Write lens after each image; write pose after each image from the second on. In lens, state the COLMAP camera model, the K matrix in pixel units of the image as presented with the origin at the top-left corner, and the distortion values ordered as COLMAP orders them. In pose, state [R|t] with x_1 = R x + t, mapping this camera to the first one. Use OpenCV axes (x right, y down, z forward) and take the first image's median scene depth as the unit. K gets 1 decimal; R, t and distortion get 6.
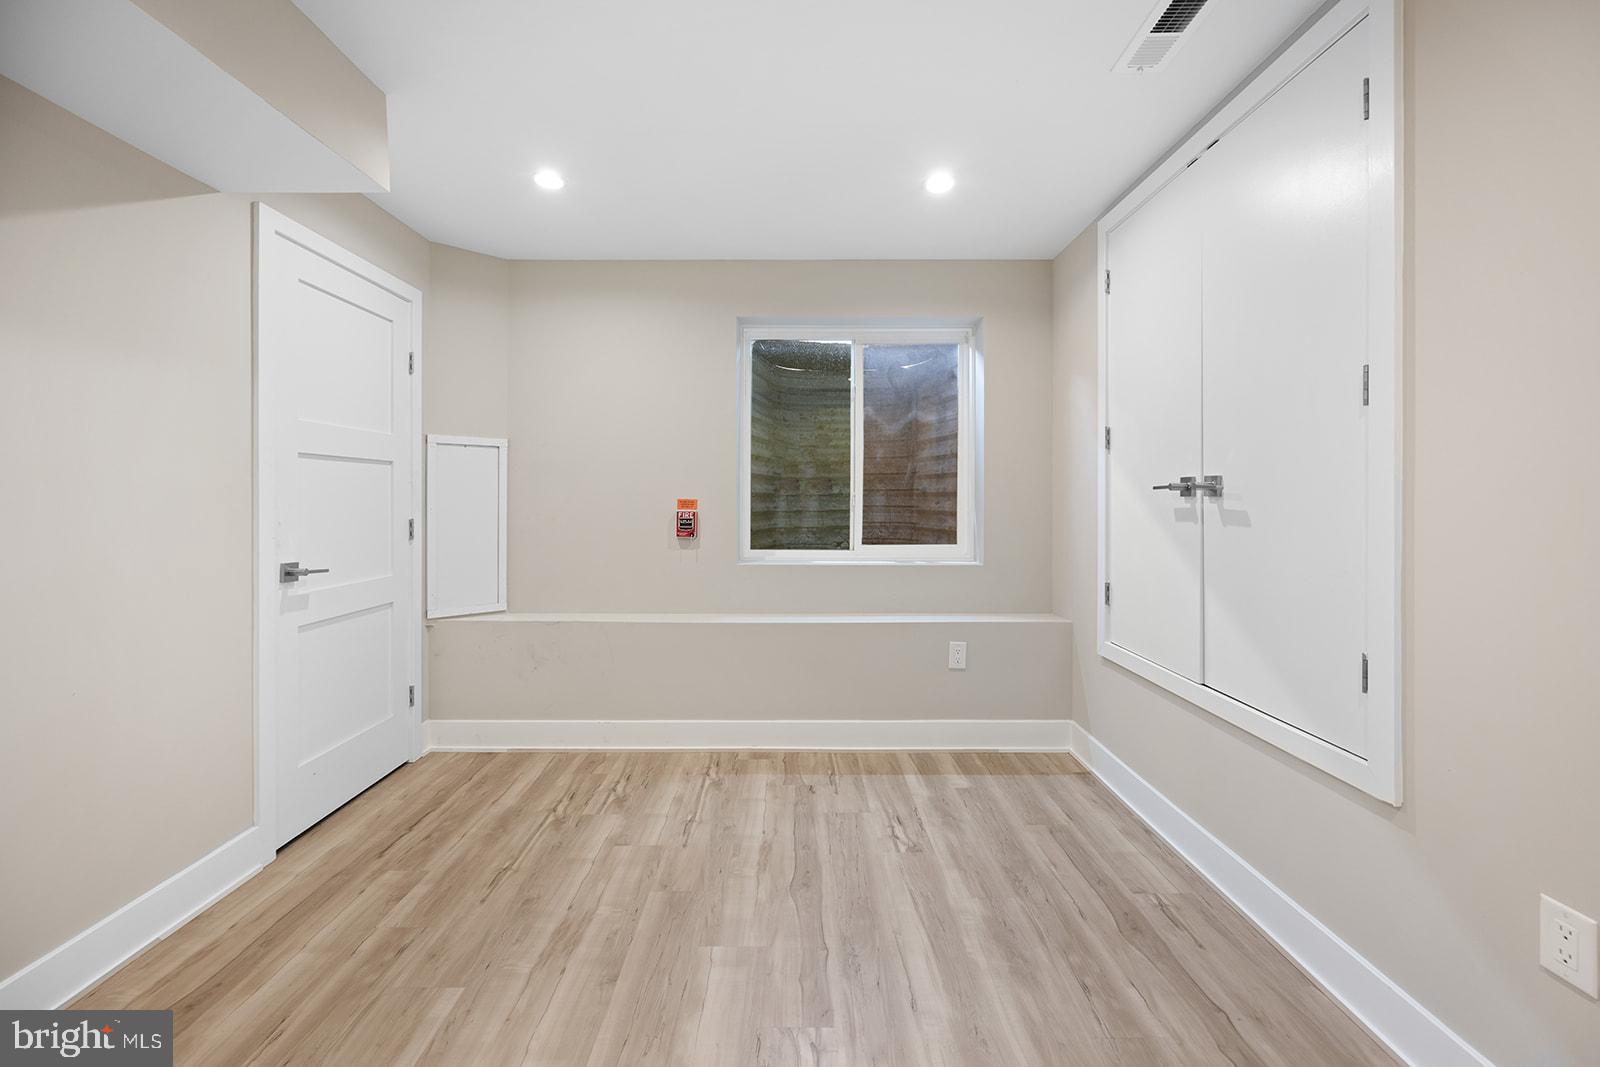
lens RADIAL K [[663.6, 0, 803.8], [0, 663.6, 492.9], [0, 0, 1]] dist [-0.000066, 0.000053]
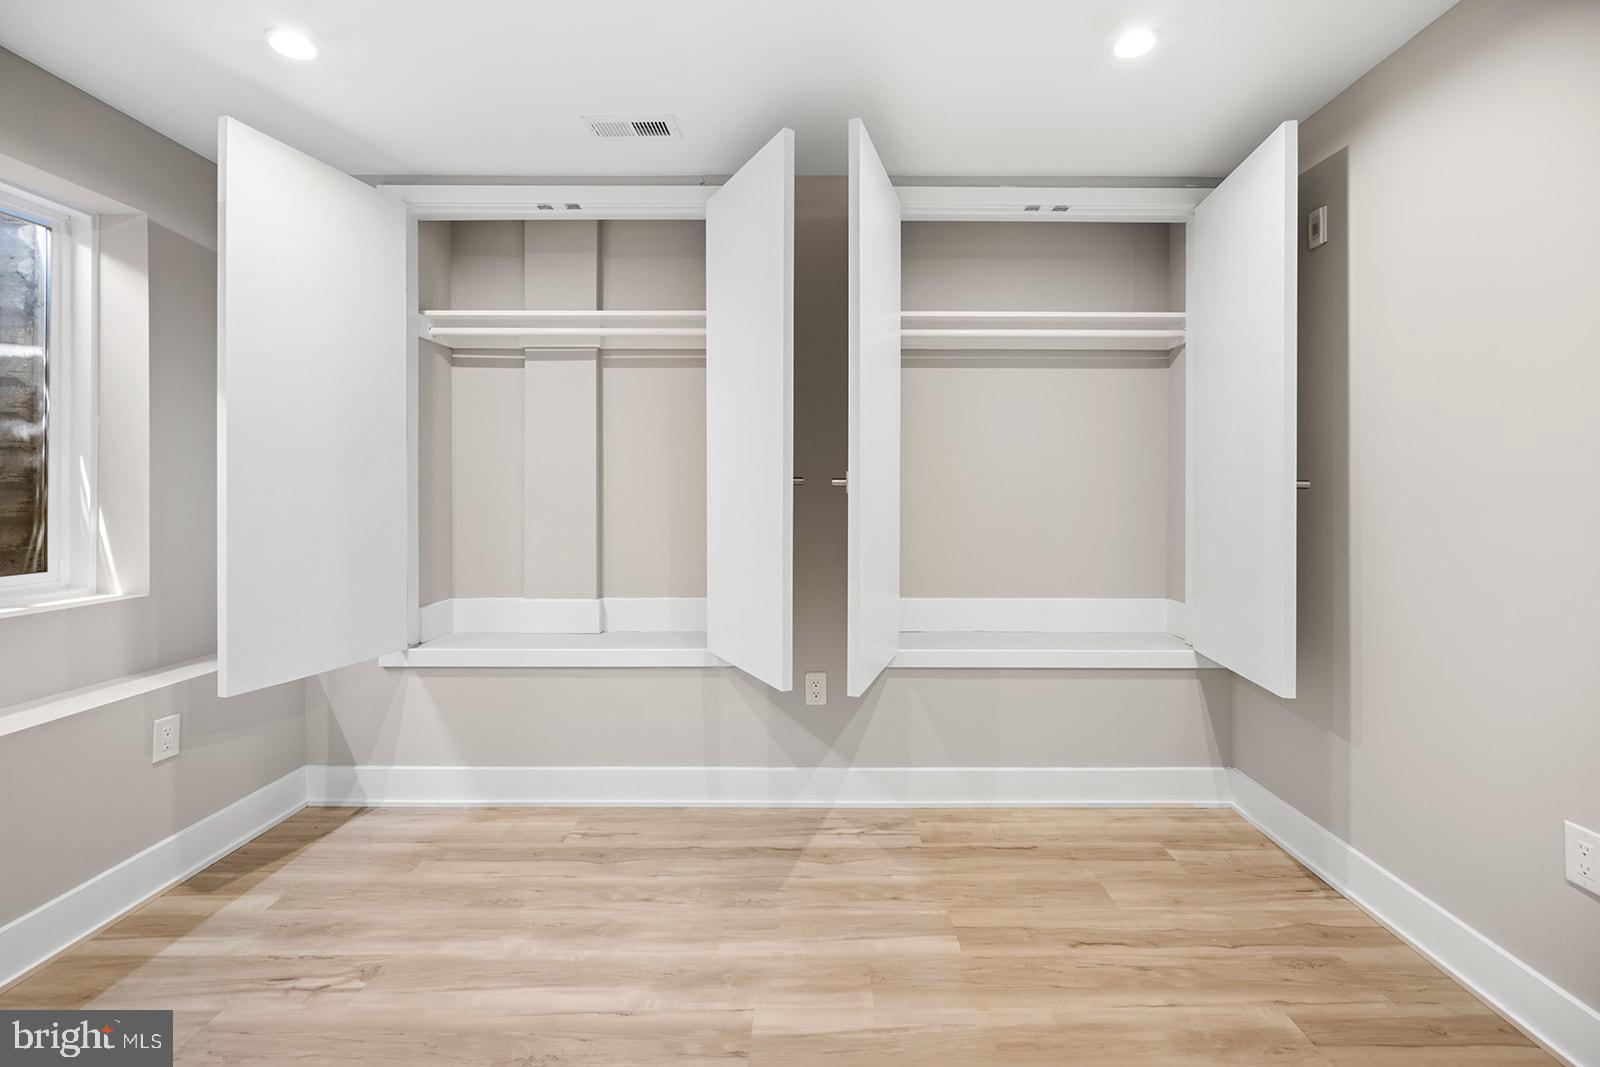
lens RADIAL K [[663.6, 0, 803.8], [0, 663.6, 492.9], [0, 0, 1]] dist [-0.000066, 0.000053]
pose [[0.026859, -0.018116, 0.999475, -0.653961], [-0.007185, 0.999806, 0.018315, -0.037060], [-0.999613, -0.007673, 0.026724, 0.552561]]
